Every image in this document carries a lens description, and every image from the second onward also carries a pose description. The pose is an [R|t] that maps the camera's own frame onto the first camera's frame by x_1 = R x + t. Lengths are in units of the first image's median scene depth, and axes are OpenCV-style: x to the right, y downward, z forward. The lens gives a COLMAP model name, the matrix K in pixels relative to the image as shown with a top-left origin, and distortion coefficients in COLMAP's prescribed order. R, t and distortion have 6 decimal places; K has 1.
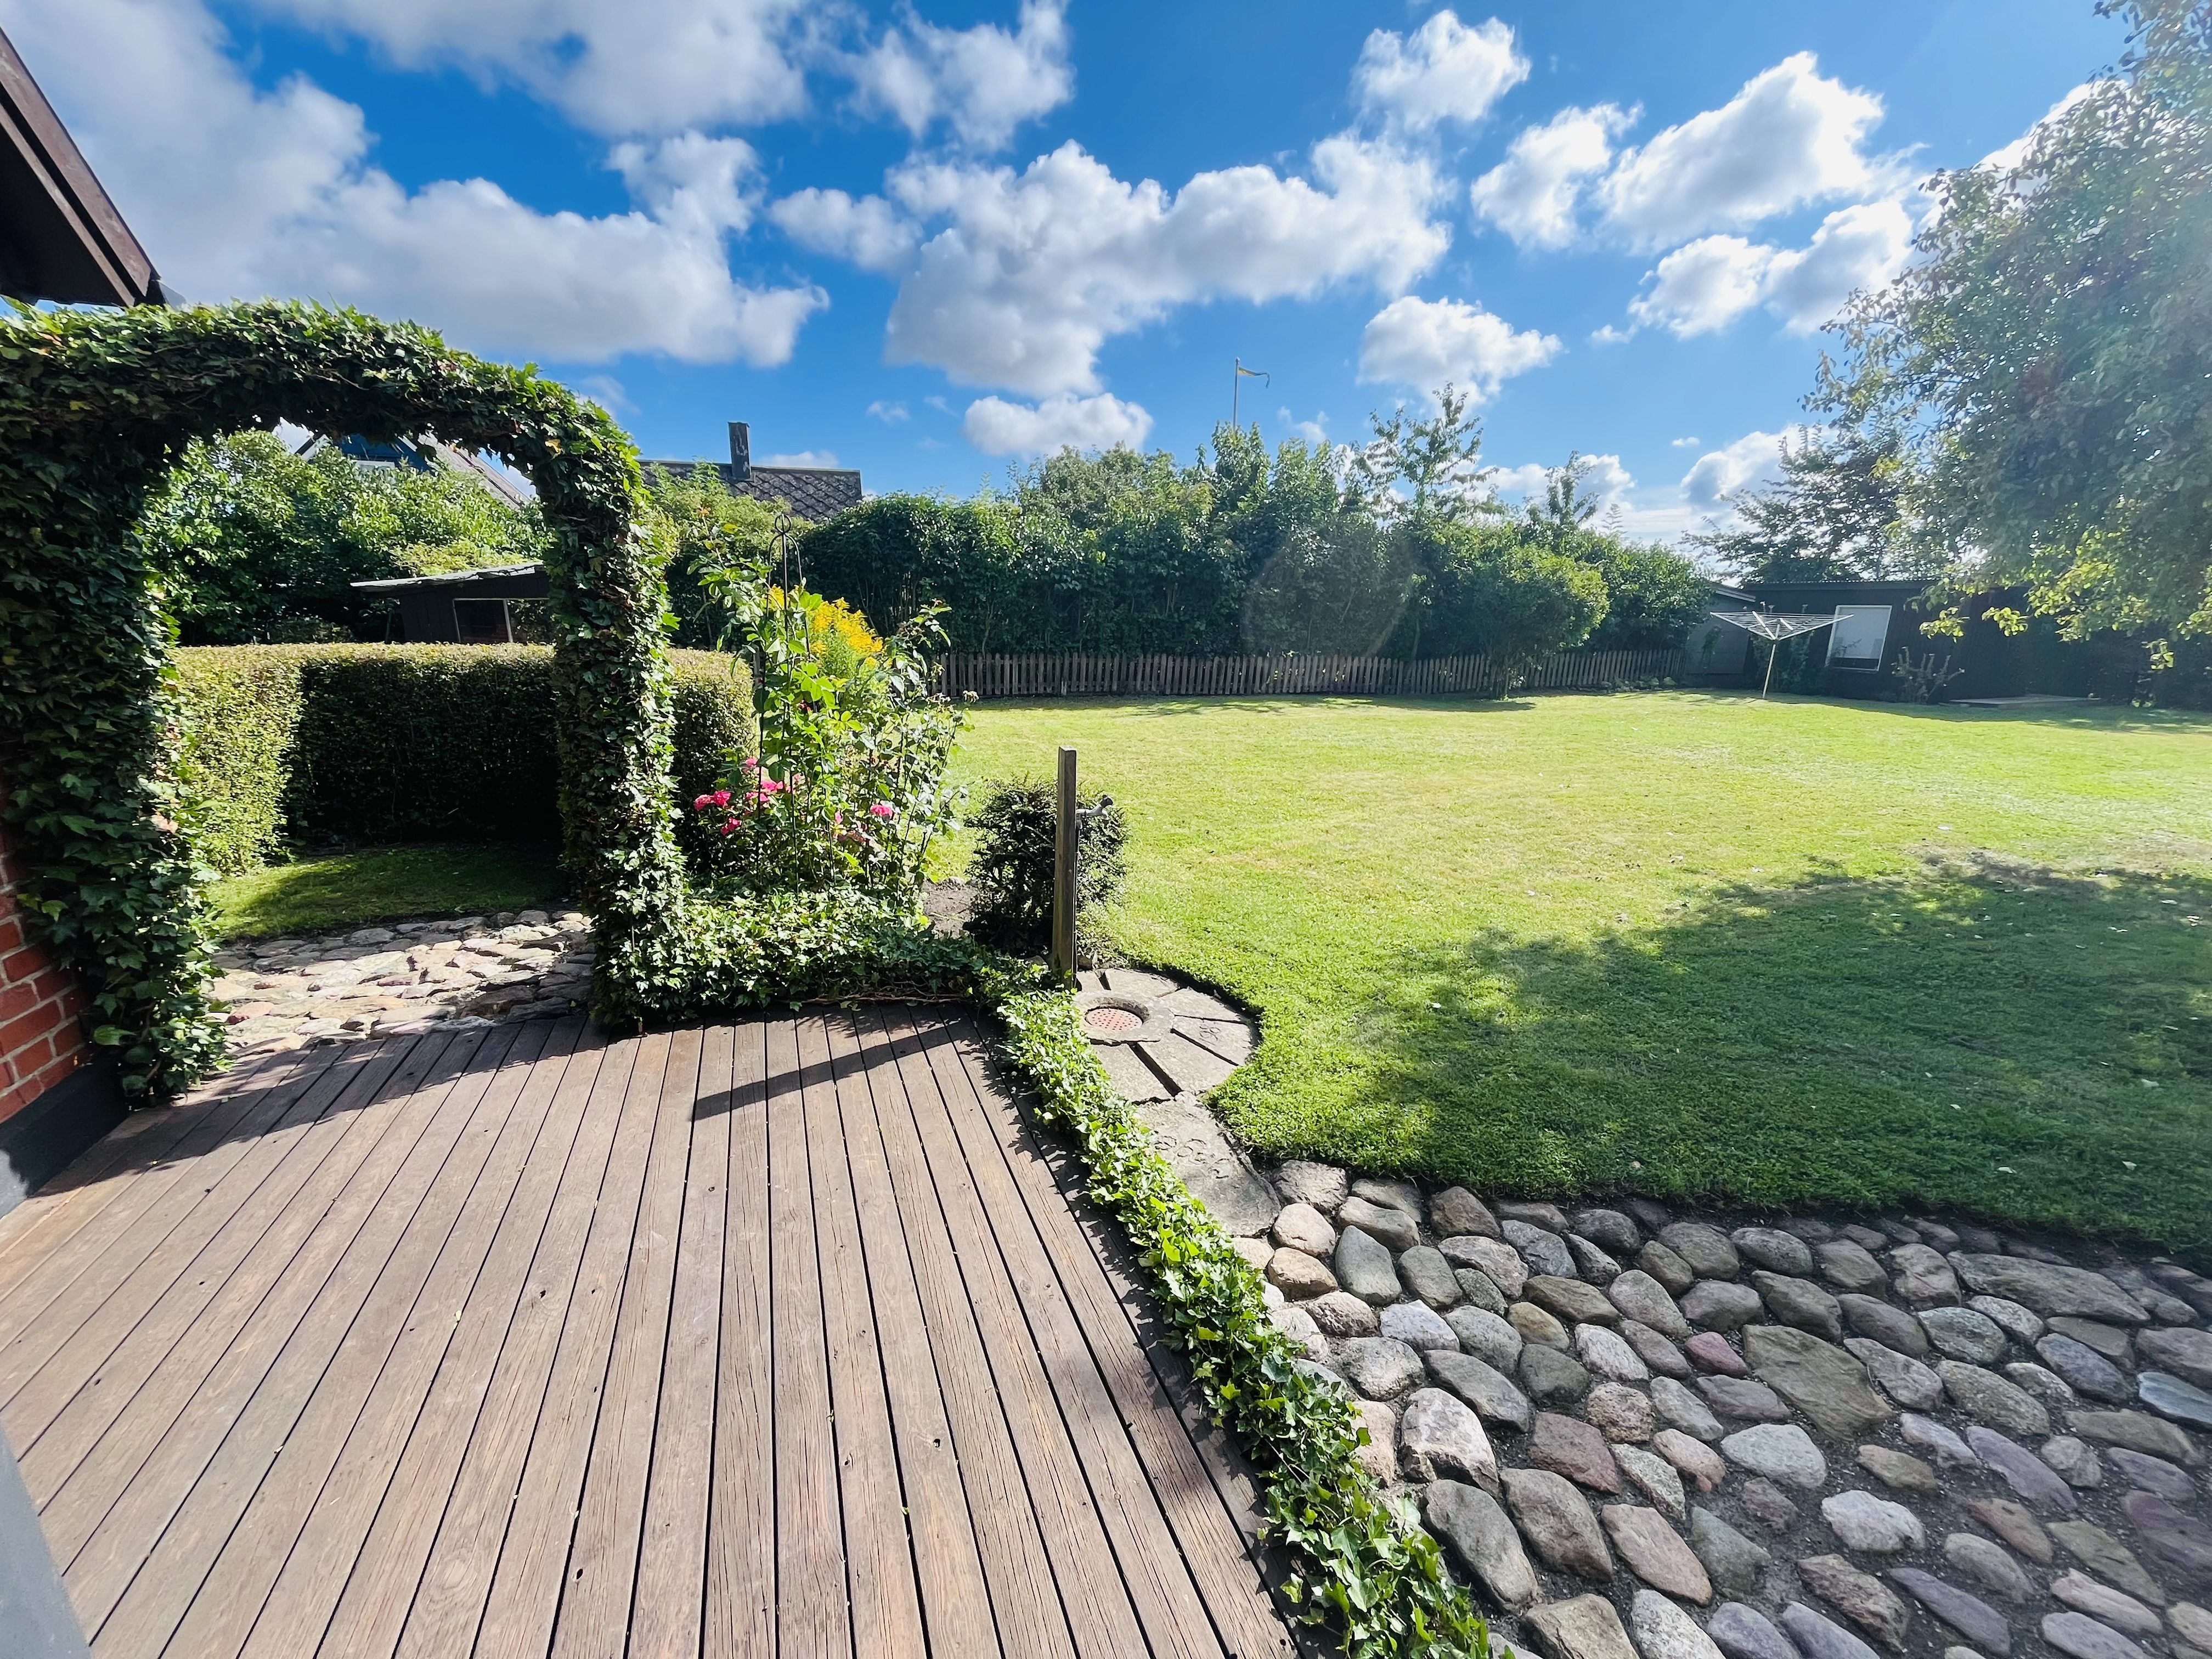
lens RADIAL K [[883.2, 0, 1106.0], [0, 883.2, 829.5], [0, 0, 1]] dist [0.000609, -0.000048]
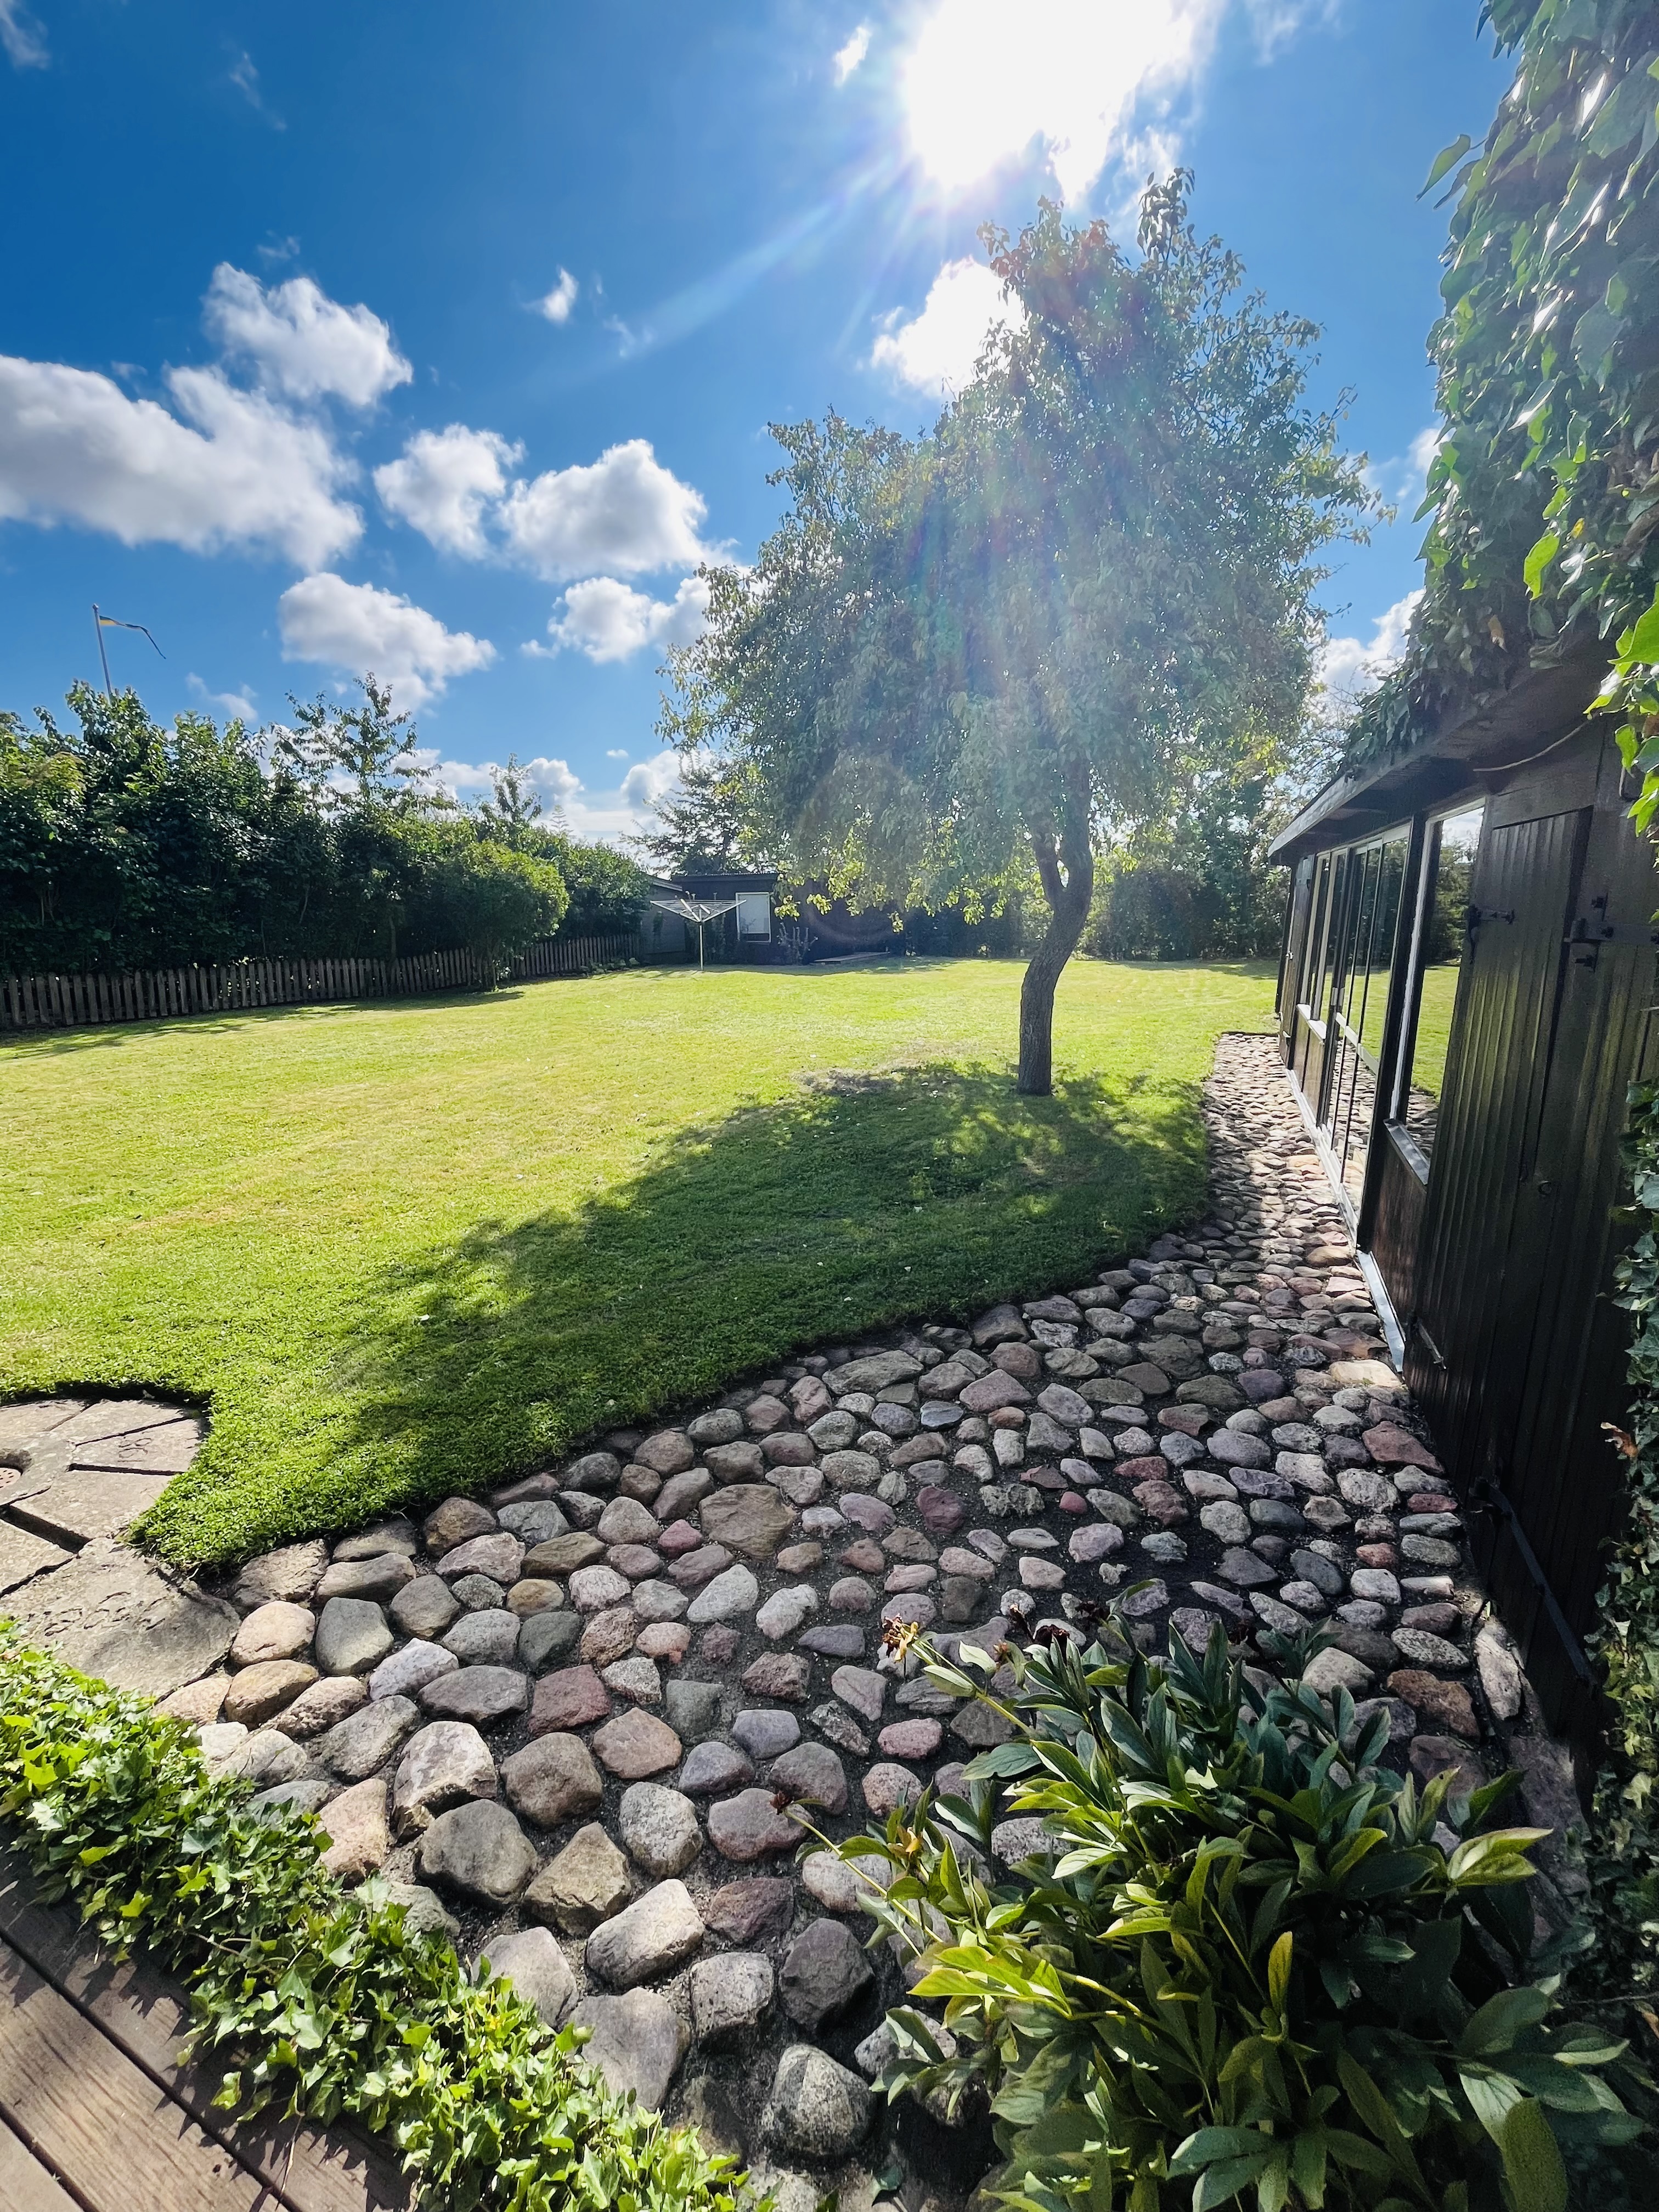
lens RADIAL K [[883.2, 0, 829.5], [0, 883.2, 1106.0], [0, 0, 1]] dist [0.000609, -0.000048]
pose [[0.729866, -0.180586, 0.659306, 0.098927], [0.192368, 0.979758, 0.055403, 0.004515], [-0.655965, 0.086393, 0.749831, -0.031331]]
